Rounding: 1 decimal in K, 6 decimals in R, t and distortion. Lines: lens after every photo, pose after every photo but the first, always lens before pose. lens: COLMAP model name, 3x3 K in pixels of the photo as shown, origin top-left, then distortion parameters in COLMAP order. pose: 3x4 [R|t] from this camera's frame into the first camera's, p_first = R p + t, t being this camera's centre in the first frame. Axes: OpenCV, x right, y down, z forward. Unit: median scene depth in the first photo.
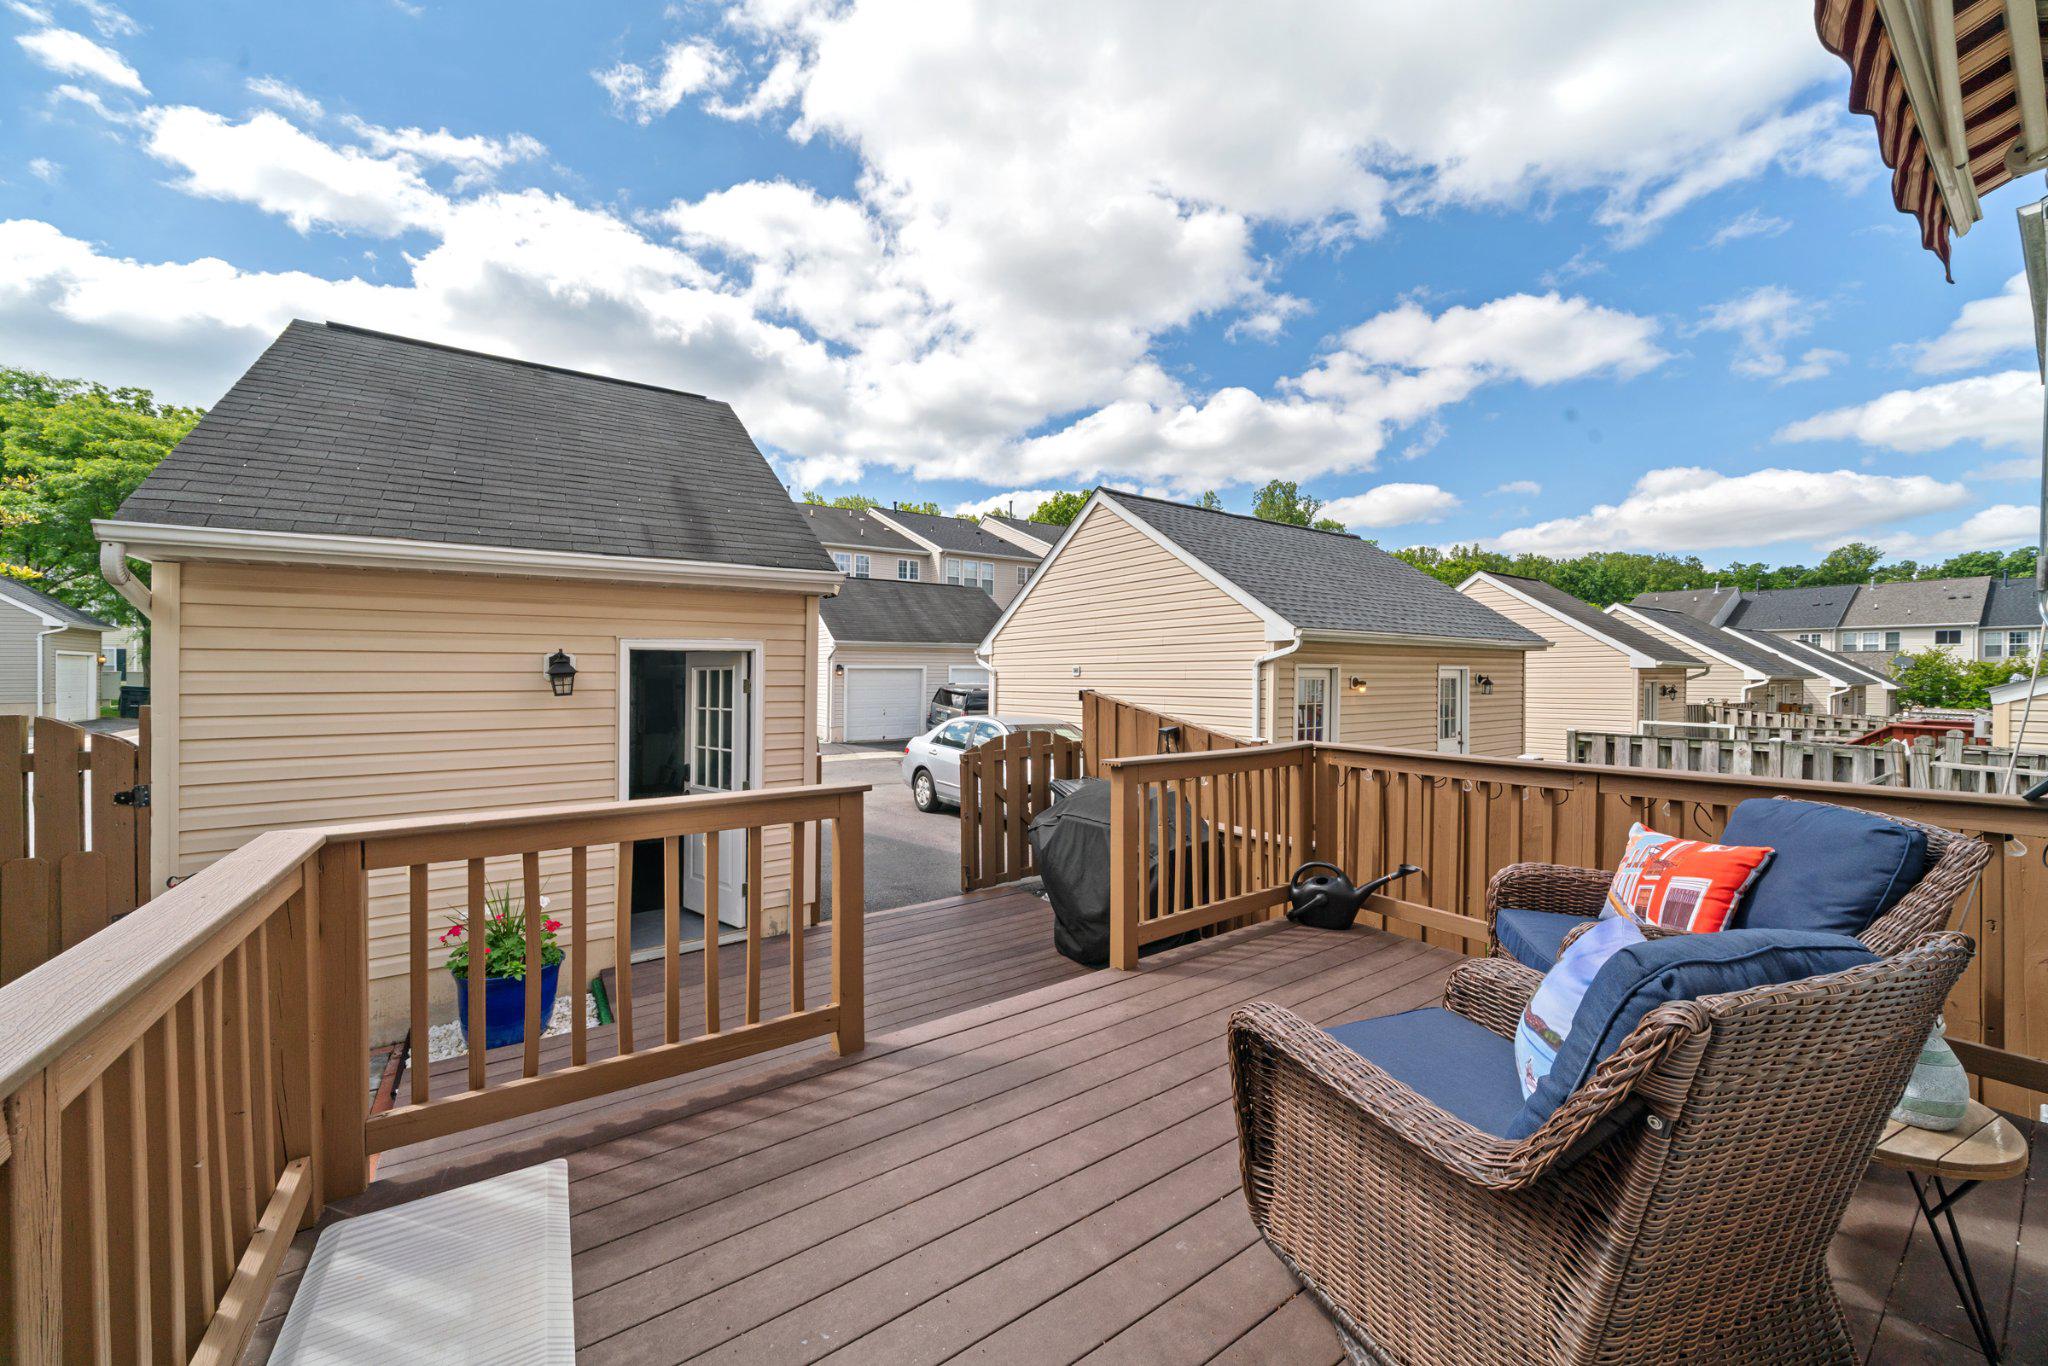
lens RADIAL K [[736.0, 0, 1012.1], [0, 736.0, 683.6], [0, 0, 1]] dist [-0.003740, -0.000136]
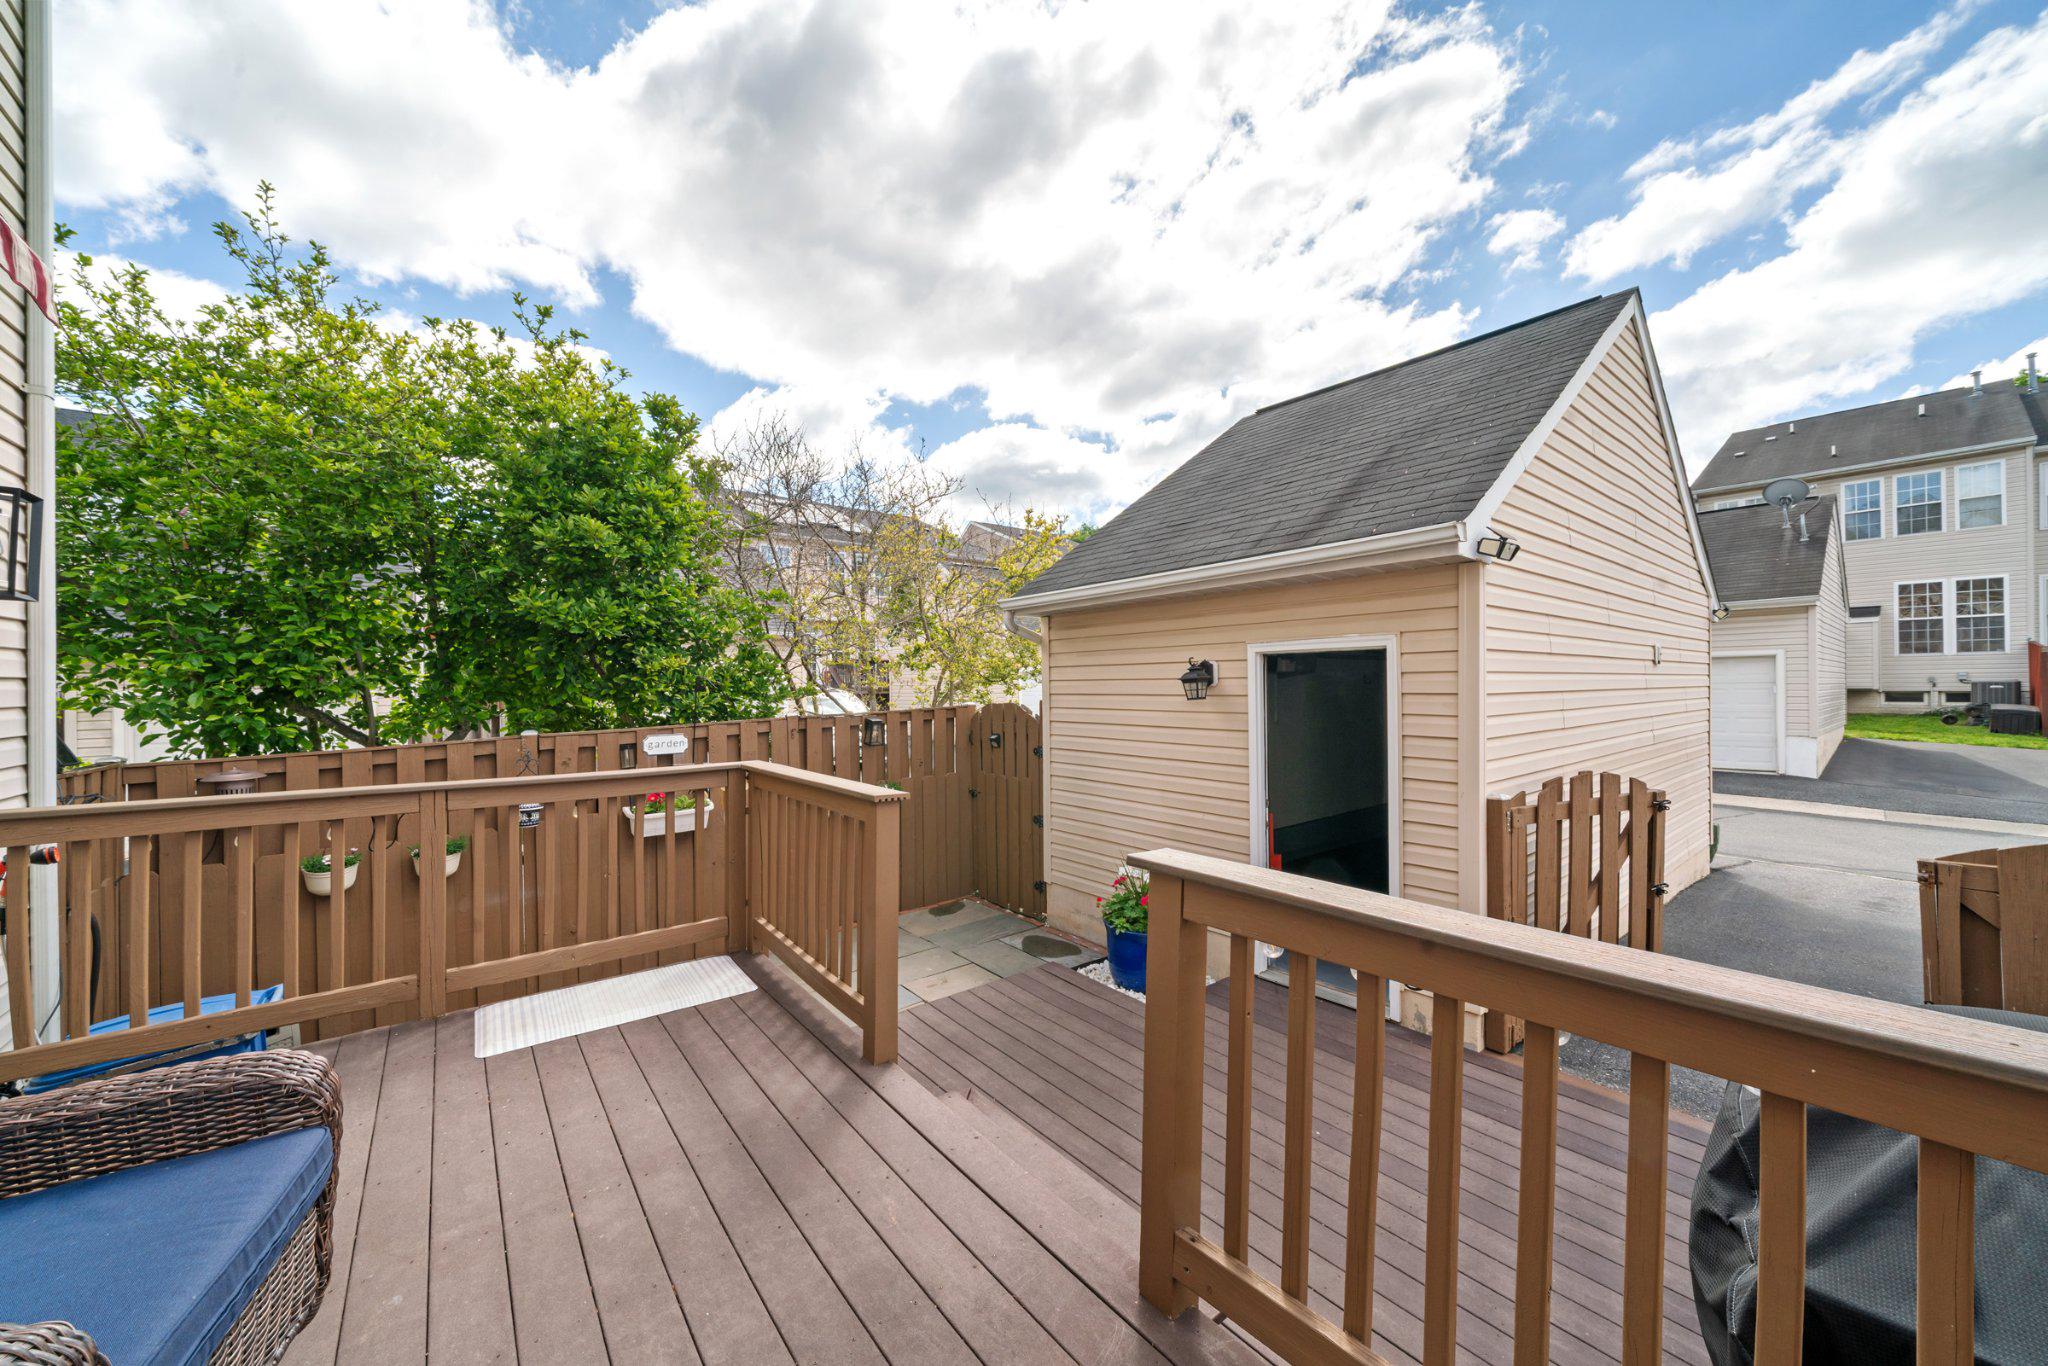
lens RADIAL K [[736.0, 0, 1010.4], [0, 736.0, 682.6], [0, 0, 1]] dist [-0.003740, -0.000136]
pose [[0.076230, -0.002967, -0.997086, 0.860772], [-0.004948, 0.999982, -0.003354, -0.008303], [0.997078, 0.005190, 0.076214, 1.206485]]
